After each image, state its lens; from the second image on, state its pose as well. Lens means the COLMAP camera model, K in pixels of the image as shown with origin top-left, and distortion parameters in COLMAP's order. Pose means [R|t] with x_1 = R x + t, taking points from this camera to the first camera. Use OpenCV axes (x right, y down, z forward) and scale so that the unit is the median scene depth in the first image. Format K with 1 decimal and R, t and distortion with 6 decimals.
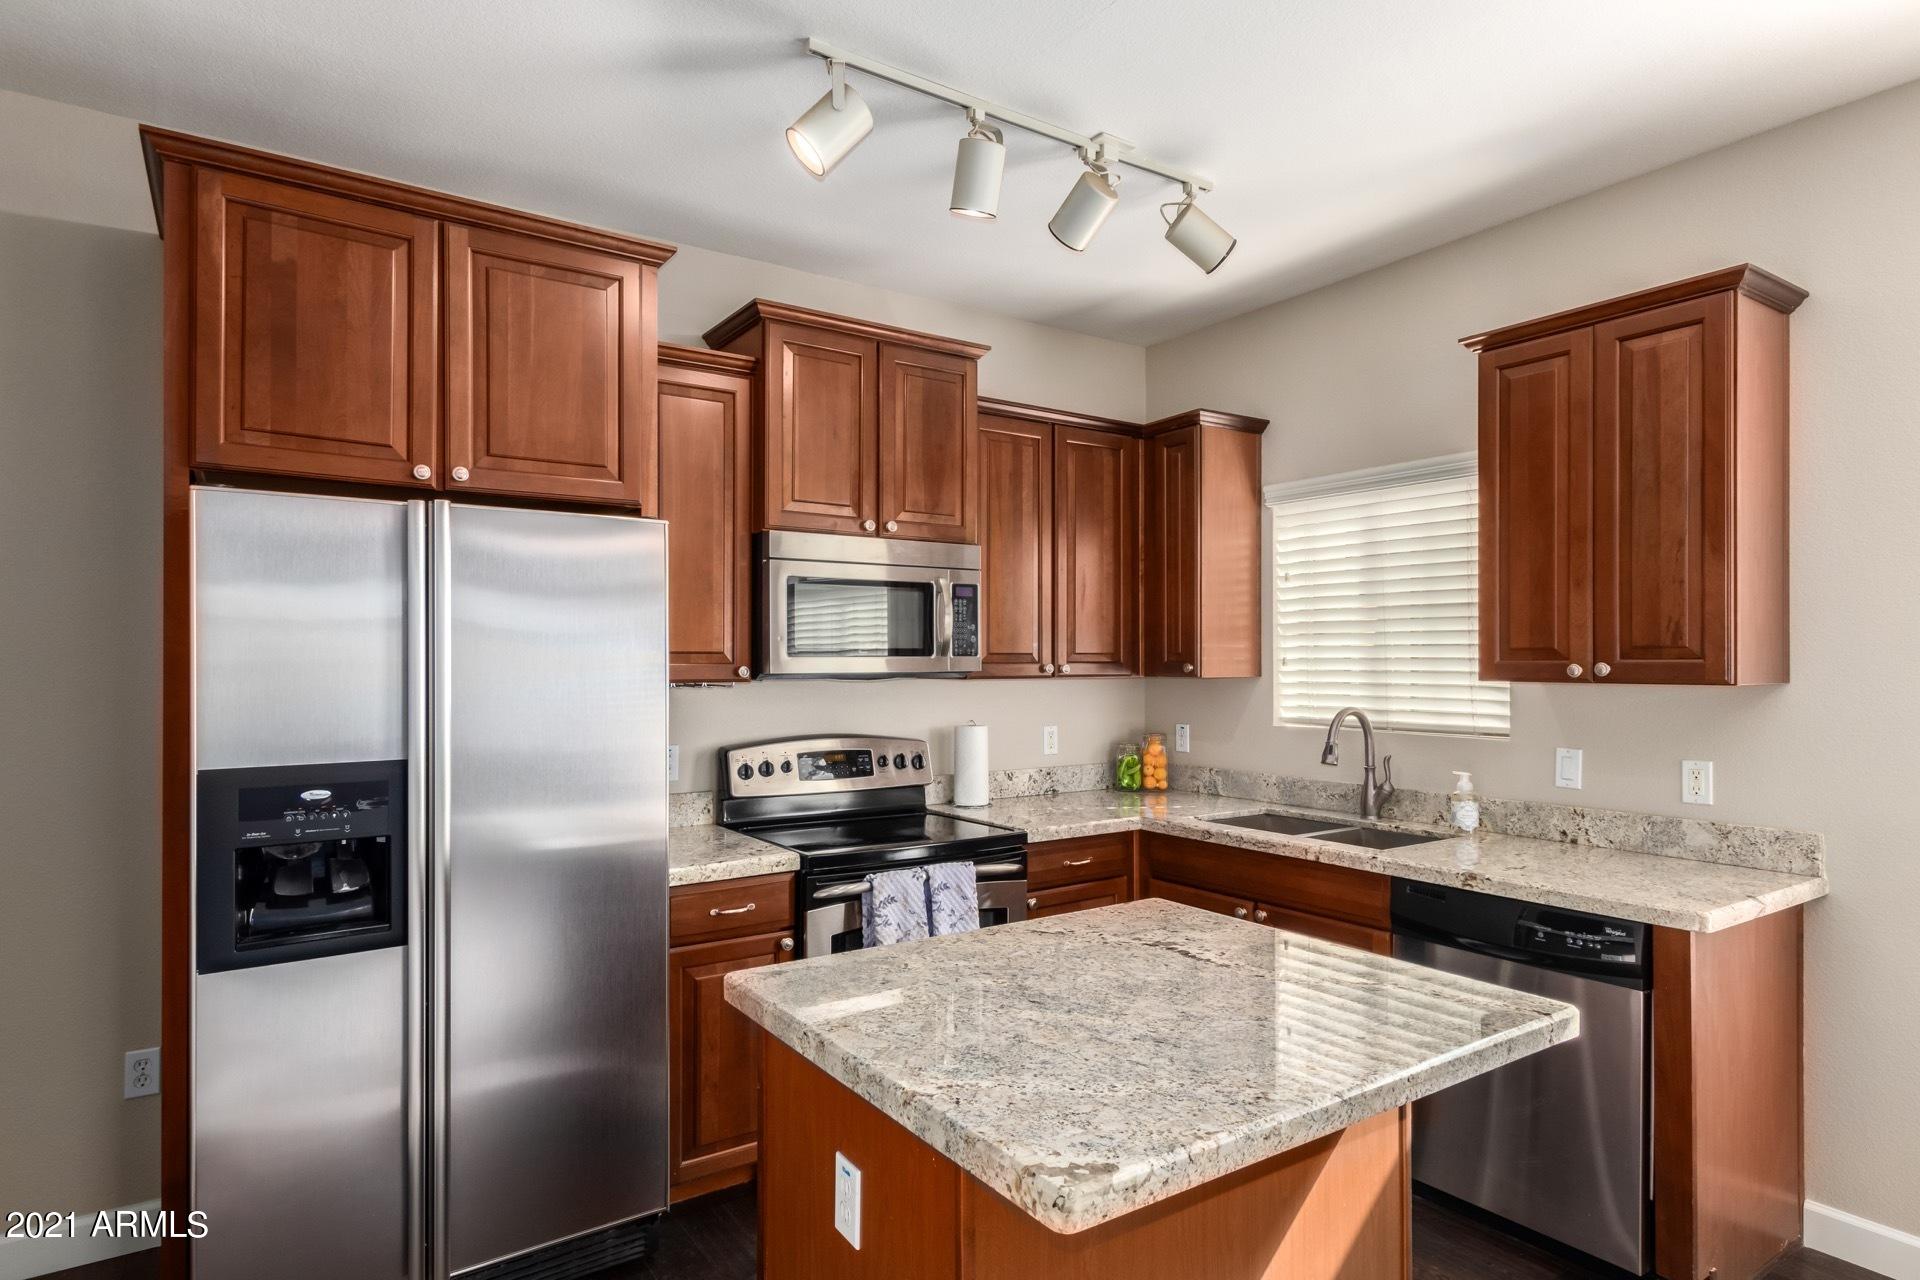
lens RADIAL K [[1031.6, 0, 947.8], [0, 1031.6, 647.8], [0, 0, 1]] dist [0.001806, 0.004102]
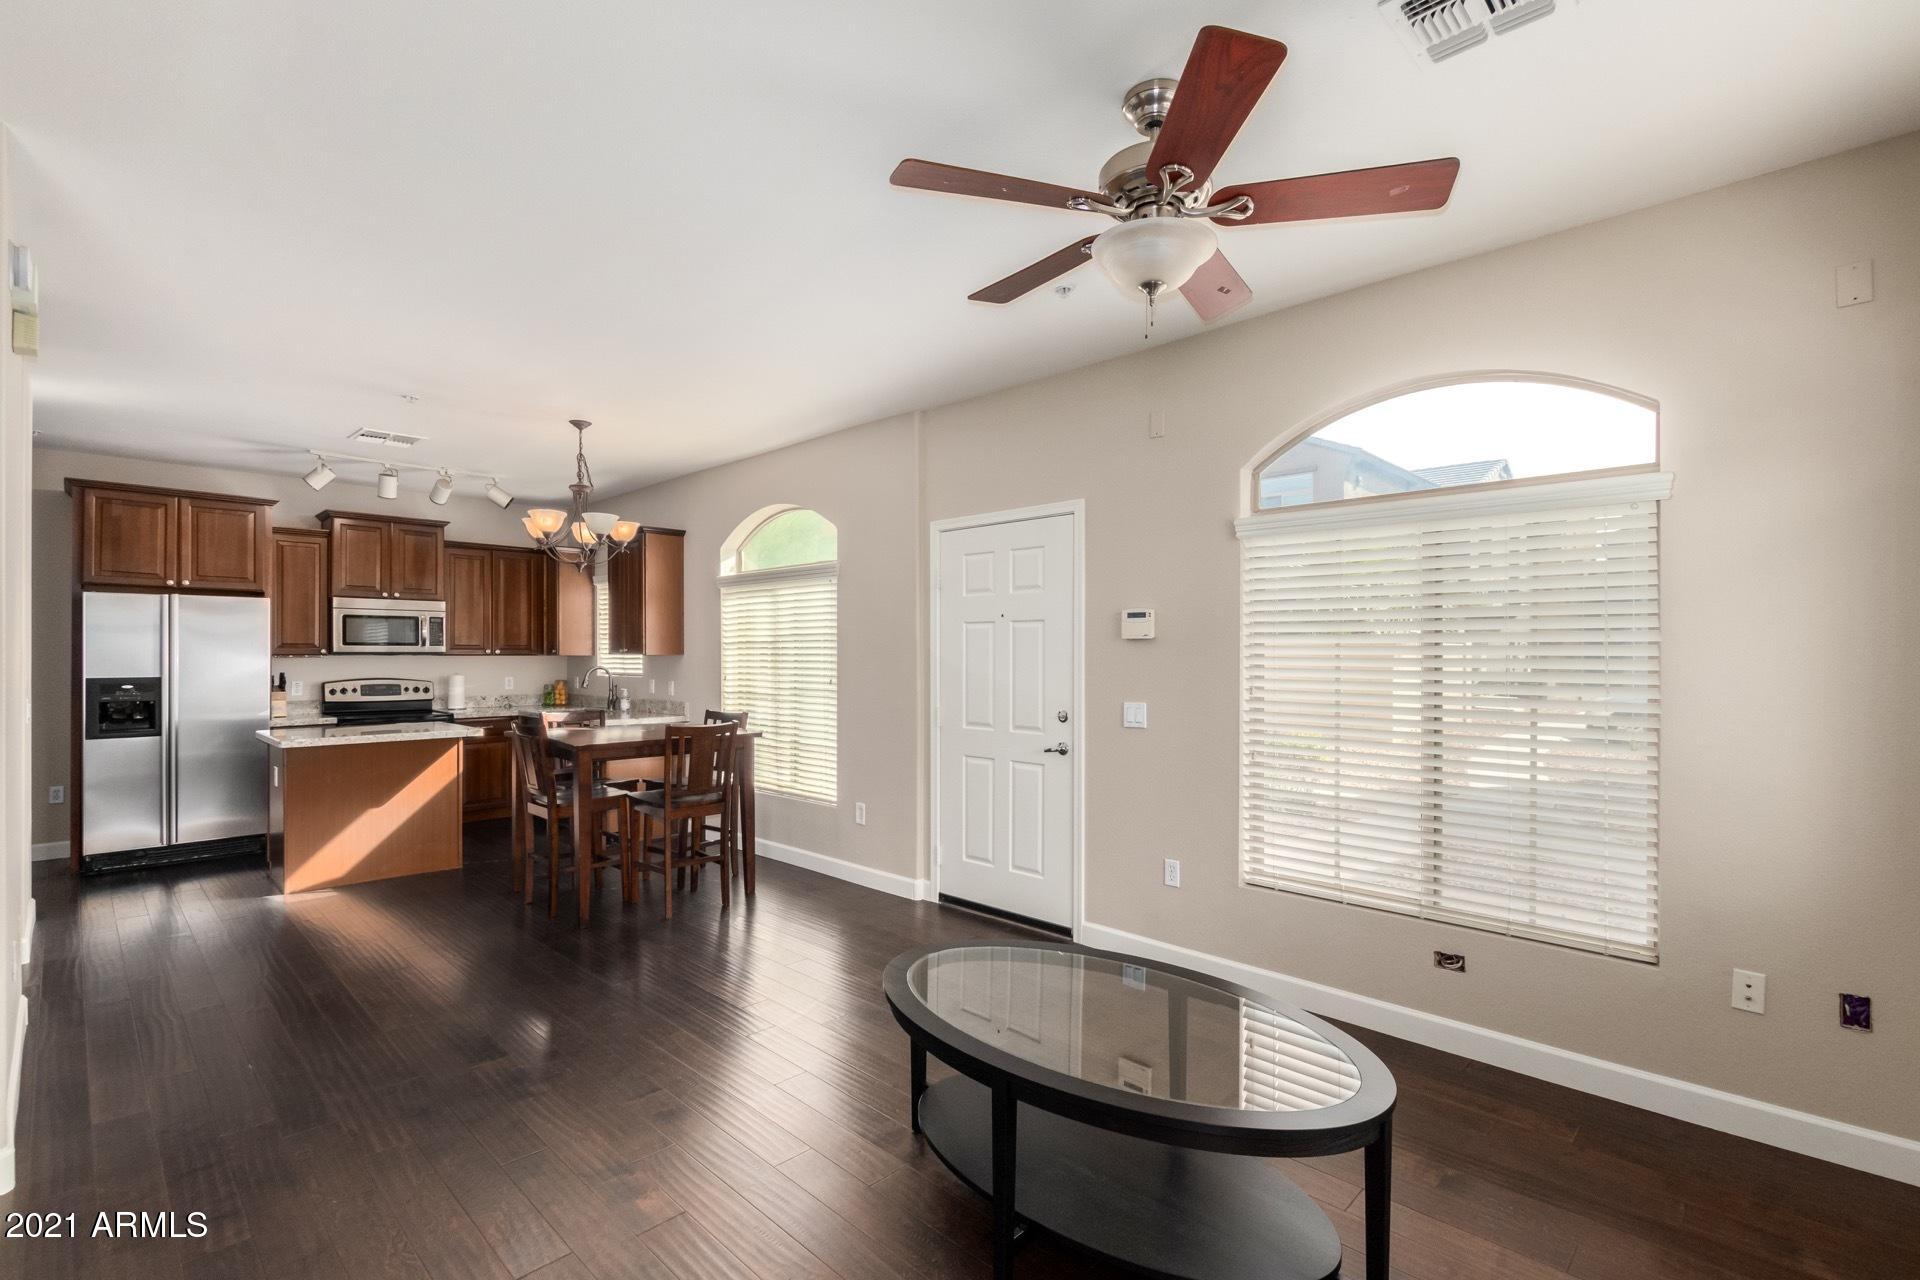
lens RADIAL K [[887.6, 0, 972.6], [0, 887.6, 644.7], [0, 0, 1]] dist [0.002231, -0.000781]
pose [[0.980921, 0.003903, 0.194366, 1.153851], [-0.004174, 0.999991, 0.000987, -0.002623], [-0.194360, -0.001780, 0.980929, -1.794626]]
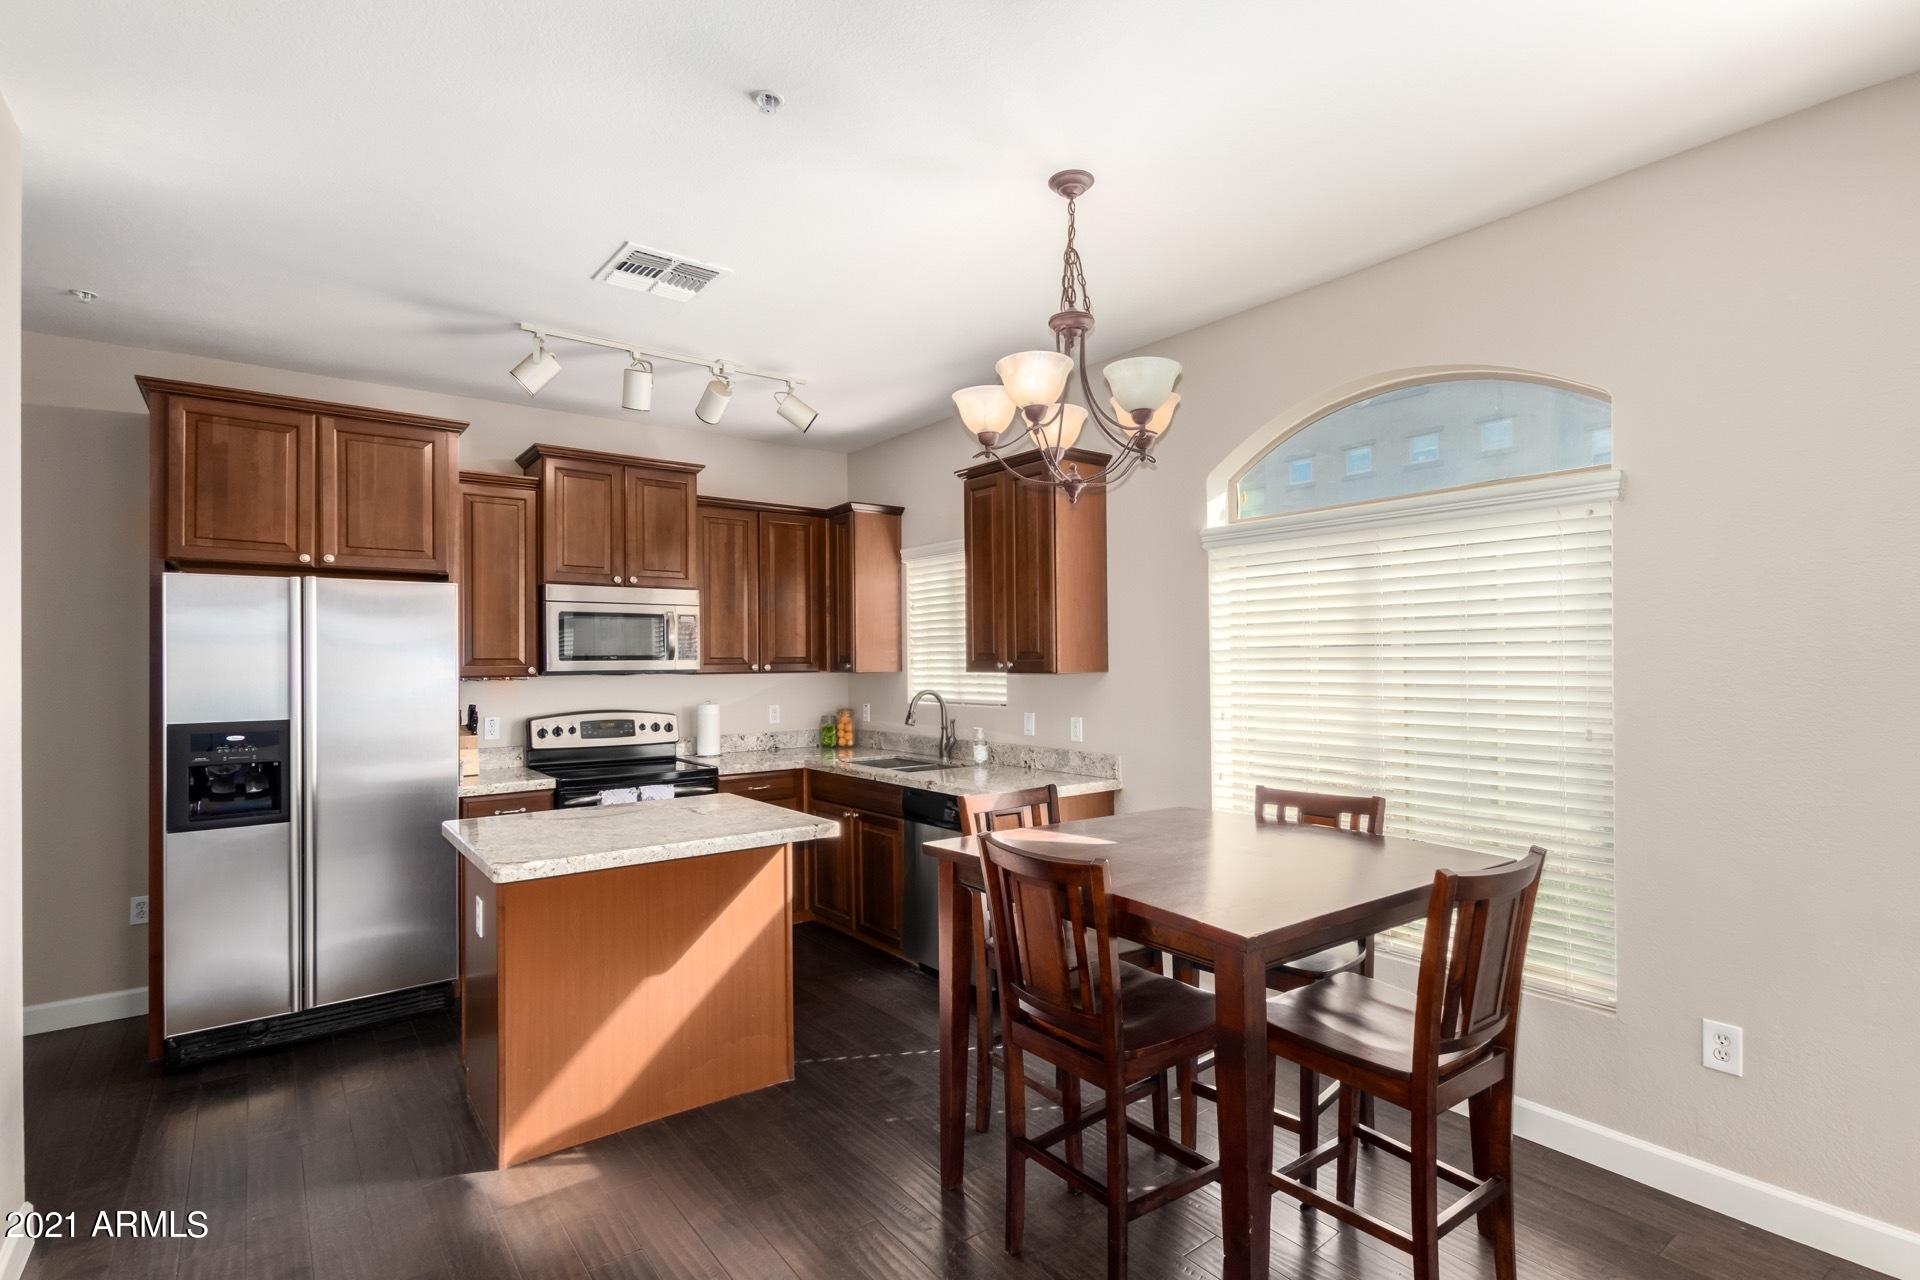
lens RADIAL K [[887.6, 0, 951.4], [0, 887.6, 644.8], [0, 0, 1]] dist [0.002231, -0.000781]
pose [[0.998470, -0.005777, 0.054987, 0.463214], [0.006122, 0.999963, -0.006101, -0.005678], [-0.054950, 0.006428, 0.998468, -0.523727]]
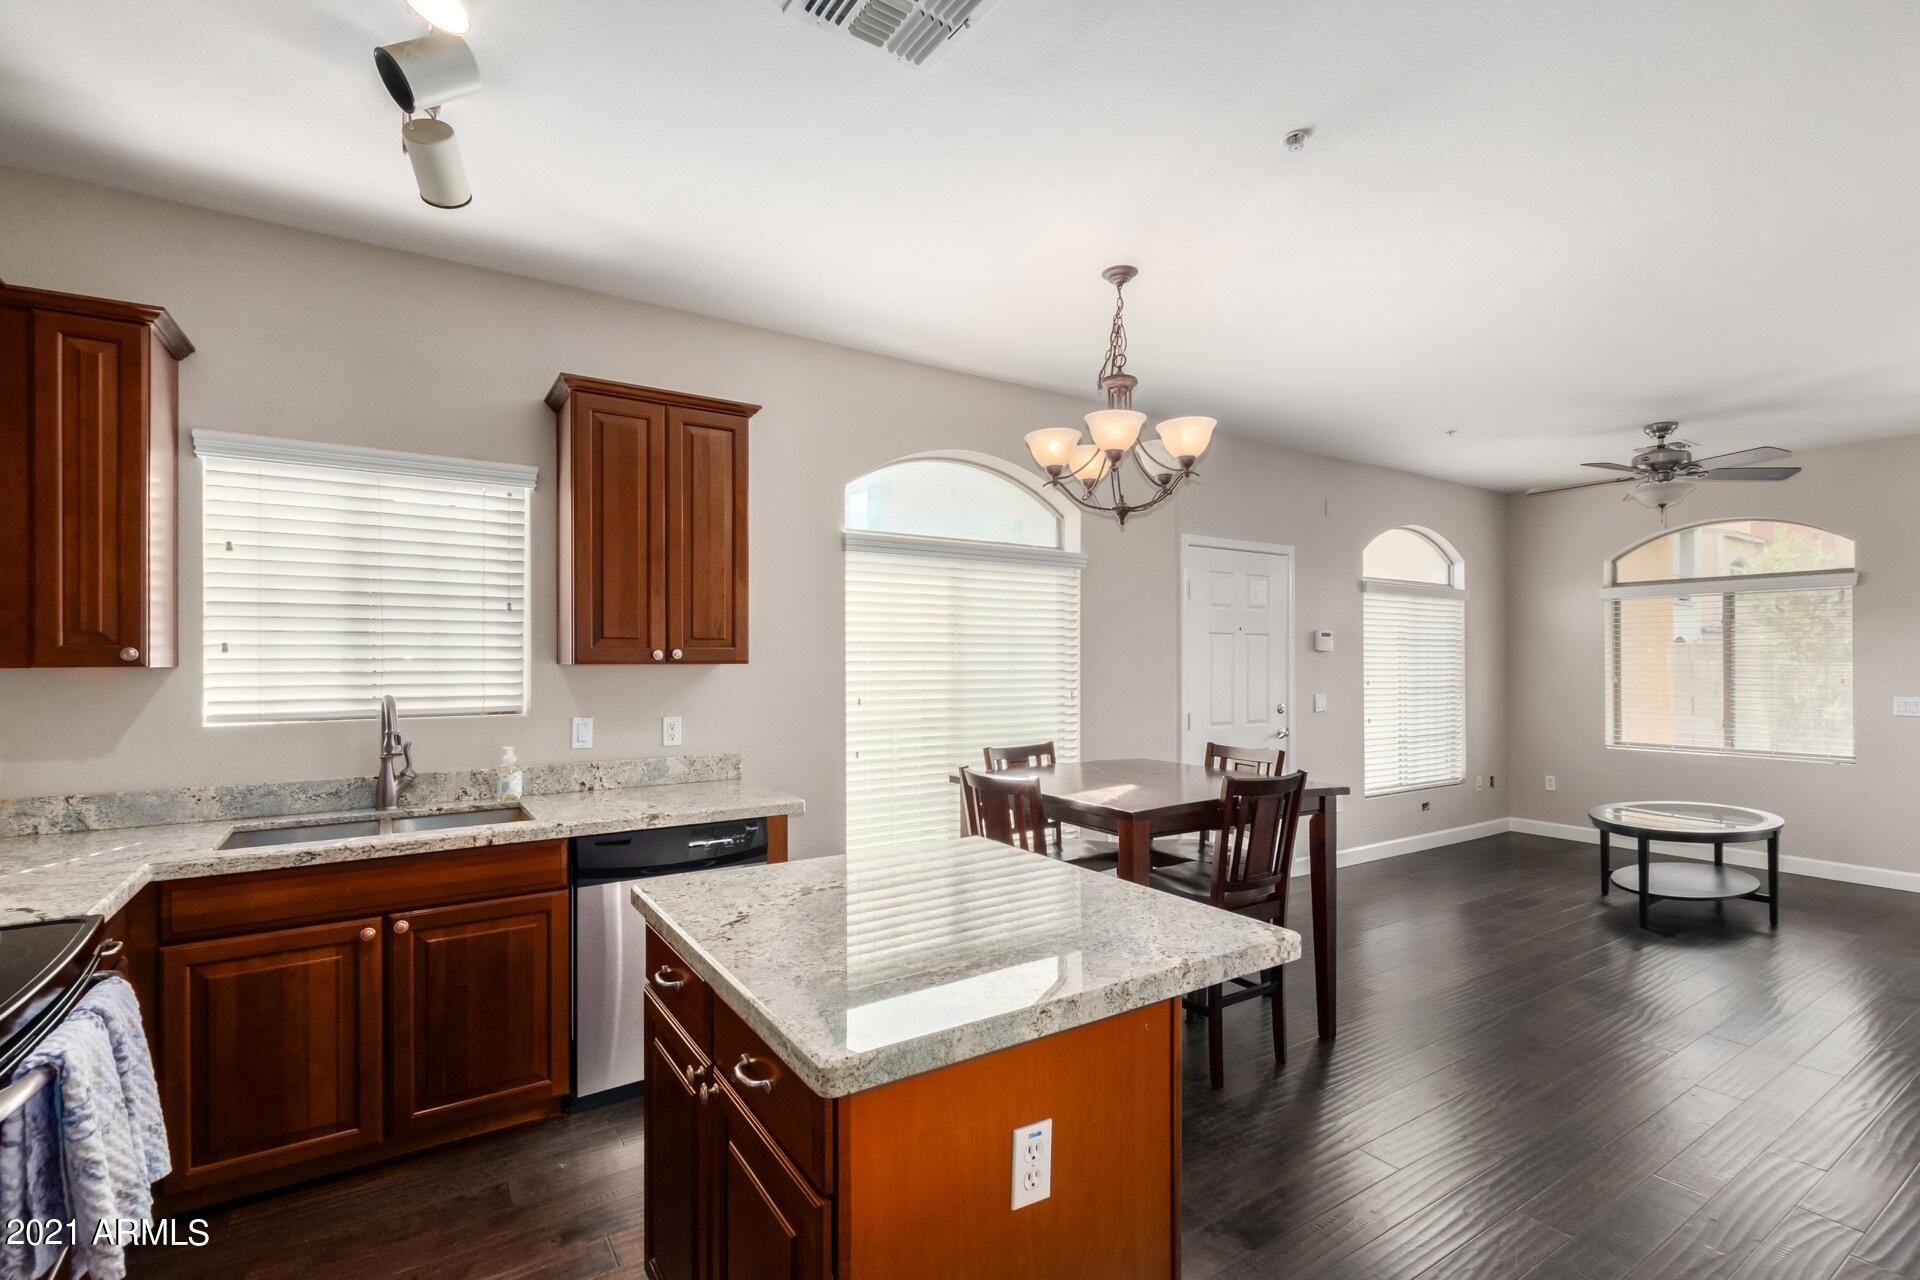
lens RADIAL K [[887.6, 0, 930.7], [0, 887.6, 651.3], [0, 0, 1]] dist [0.002231, -0.000781]
pose [[0.024856, 0.012790, 0.999609, -0.572929], [-0.011200, 0.999859, -0.012515, 0.028939], [-0.999628, -0.010884, 0.024996, 0.641519]]
